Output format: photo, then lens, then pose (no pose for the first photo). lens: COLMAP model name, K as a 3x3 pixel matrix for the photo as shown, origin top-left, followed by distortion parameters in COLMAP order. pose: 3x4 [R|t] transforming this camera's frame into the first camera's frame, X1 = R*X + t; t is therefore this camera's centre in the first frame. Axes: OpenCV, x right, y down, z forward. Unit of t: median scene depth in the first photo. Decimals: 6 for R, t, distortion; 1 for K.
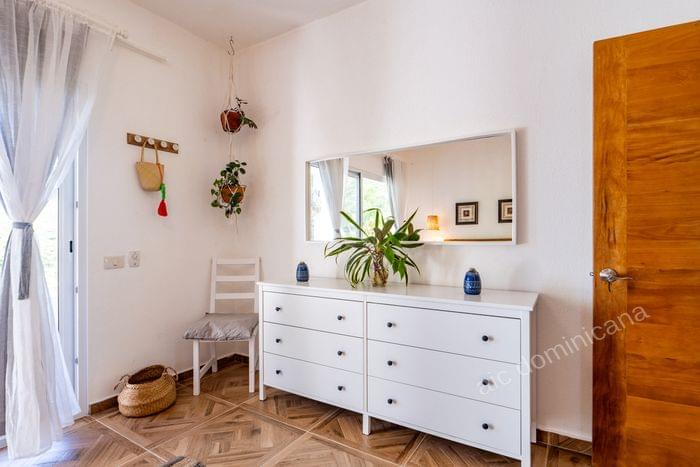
lens RADIAL K [[356.1, 0, 350.0], [0, 356.1, 233.5], [0, 0, 1]] dist [-0.014393, -0.000031]
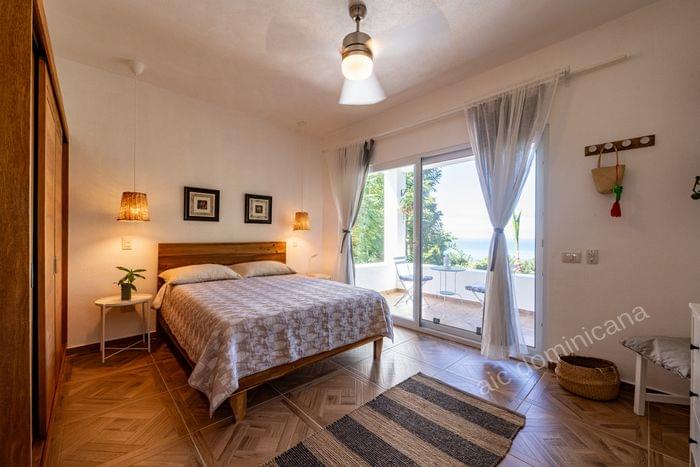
lens RADIAL K [[276.0, 0, 349.2], [0, 276.0, 235.7], [0, 0, 1]] dist [0.000234, -0.000099]
pose [[-0.266440, 0.001256, -0.963851, 0.483489], [-0.001130, 0.999998, 0.001615, 0.005078], [0.963851, 0.001519, -0.266438, 0.538751]]
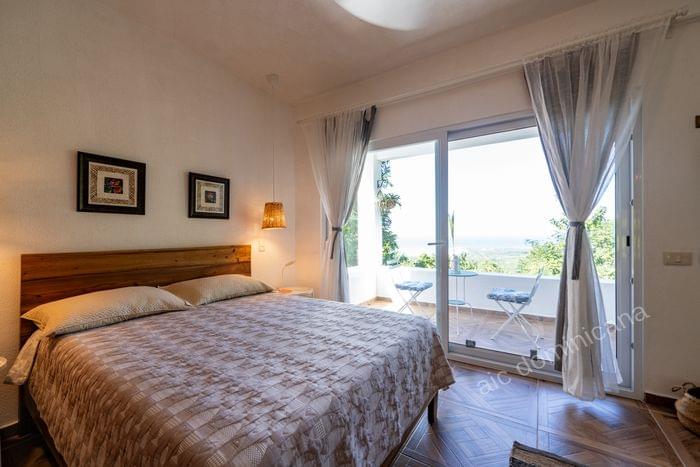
lens RADIAL K [[282.1, 0, 347.0], [0, 282.1, 235.3], [0, 0, 1]] dist [-0.003398, -0.000497]
pose [[-0.035352, 0.004850, -0.999363, 0.125203], [0.012539, 0.999912, 0.004409, 0.004051], [0.999296, -0.012375, -0.035410, 0.146942]]
